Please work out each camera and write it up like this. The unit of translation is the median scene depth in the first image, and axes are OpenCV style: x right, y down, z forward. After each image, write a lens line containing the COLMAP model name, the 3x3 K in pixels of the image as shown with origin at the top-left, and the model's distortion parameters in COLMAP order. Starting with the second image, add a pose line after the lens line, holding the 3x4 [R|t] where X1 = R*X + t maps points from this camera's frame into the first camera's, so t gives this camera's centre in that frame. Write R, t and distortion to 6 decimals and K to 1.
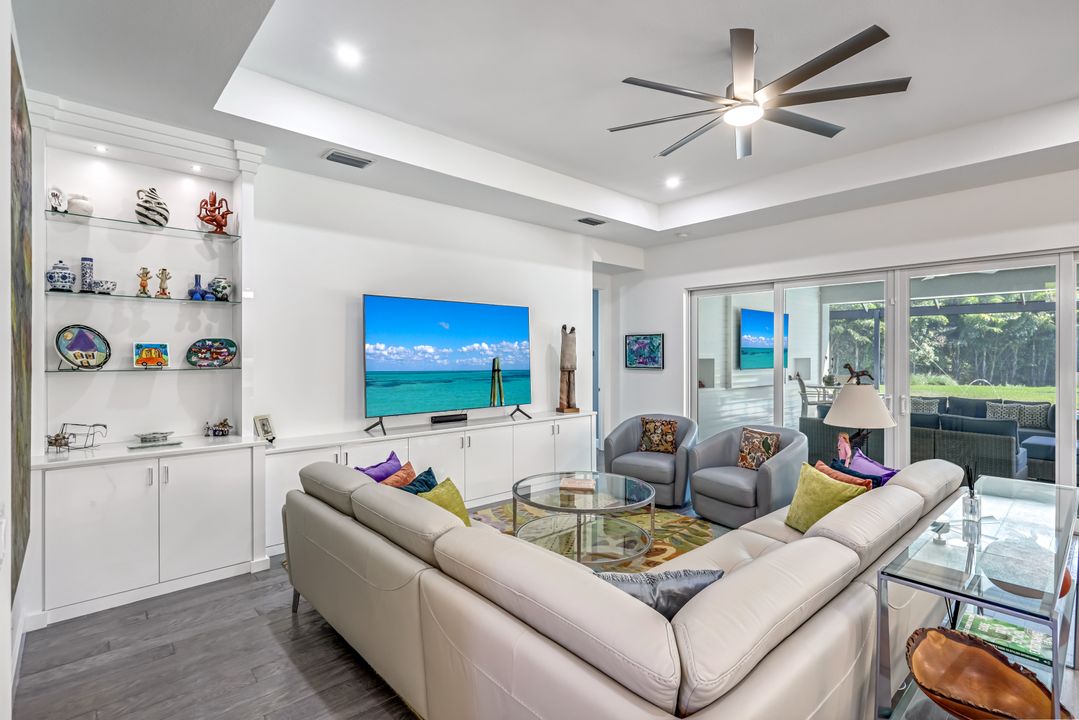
lens RADIAL K [[518.8, 0, 542.9], [0, 518.8, 356.9], [0, 0, 1]] dist [-0.002270, -0.000639]
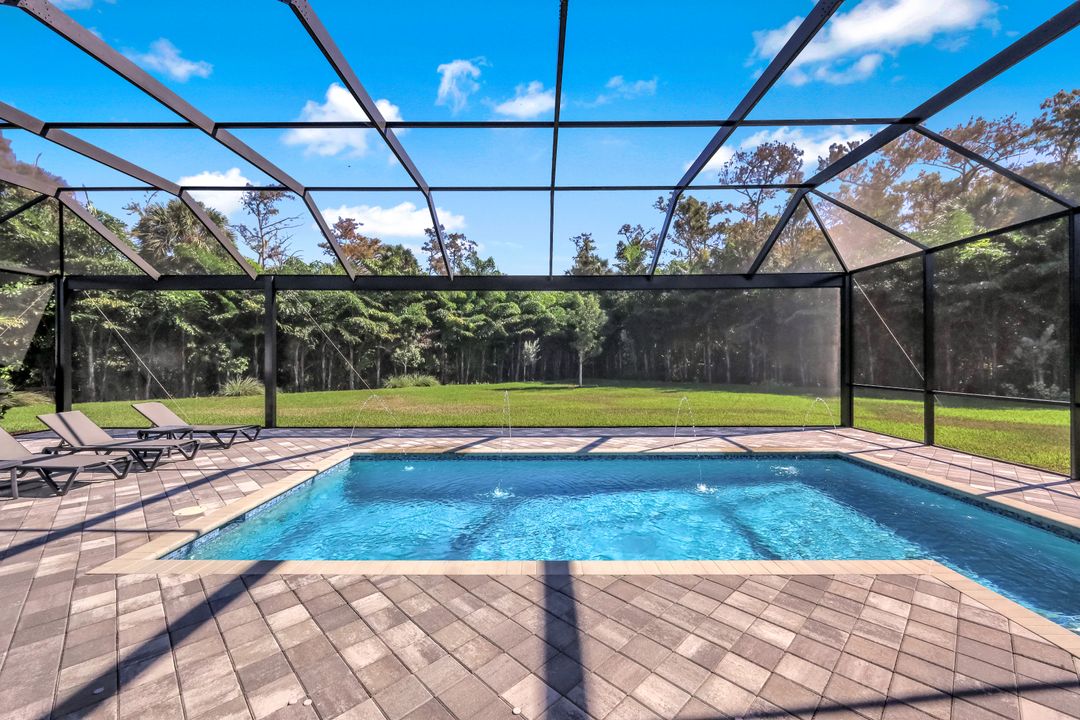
lens RADIAL K [[429.3, 0, 540.0], [0, 429.3, 360.0], [0, 0, 1]] dist [-0.000521, -0.000105]
pose [[0.670479, -0.005401, 0.741909, 1.679362], [0.007381, 0.999973, 0.000609, 0.025488], [-0.741892, 0.005068, 0.670500, 1.535837]]
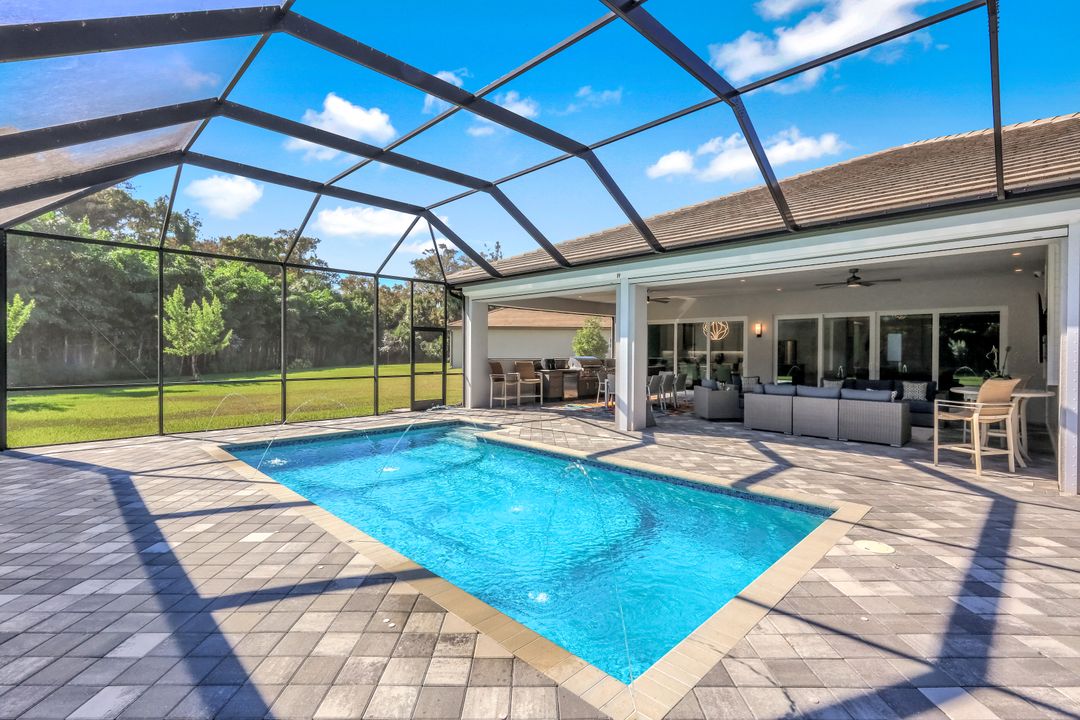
lens RADIAL K [[490.1, 0, 537.4], [0, 490.1, 356.7], [0, 0, 1]] dist [-0.004500, 0.000294]
pose [[-0.998975, -0.003337, -0.045137, 2.318817], [-0.003977, 0.999893, 0.014090, 0.015955], [0.045085, 0.014255, -0.998881, 3.138826]]
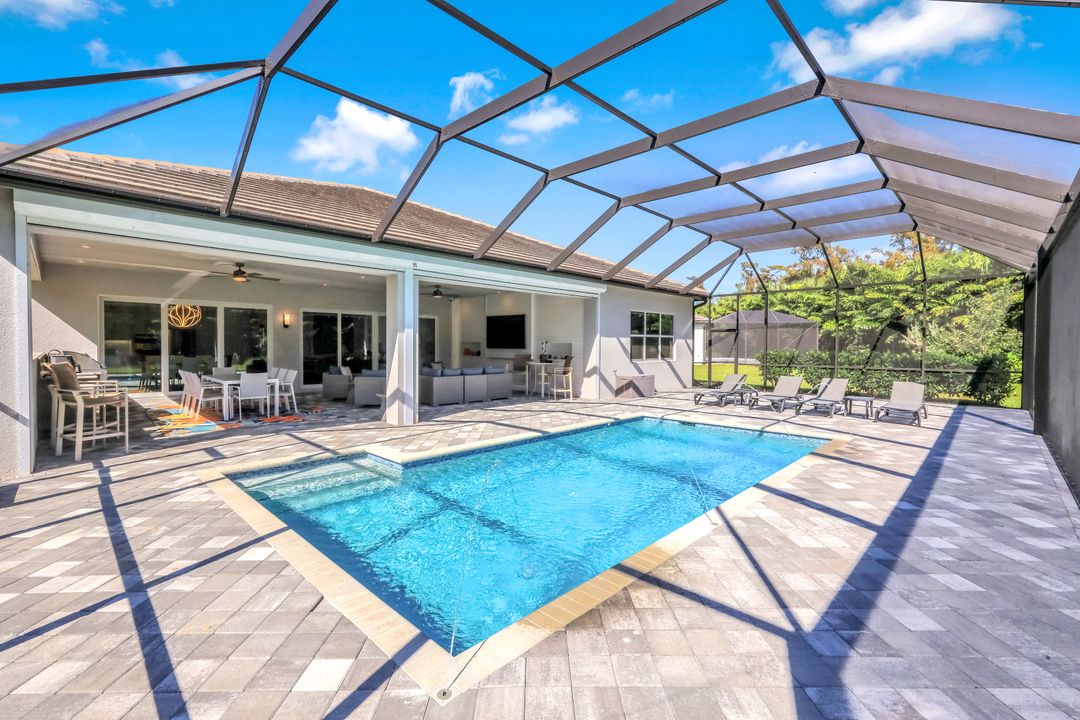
lens RADIAL K [[470.4, 0, 535.5], [0, 470.4, 355.7], [0, 0, 1]] dist [0.002241, 0.000033]
pose [[0.059639, 0.023647, -0.997940, 3.577136], [-0.010713, 0.999677, 0.023048, 0.020924], [0.998163, 0.009317, 0.059873, 1.756727]]
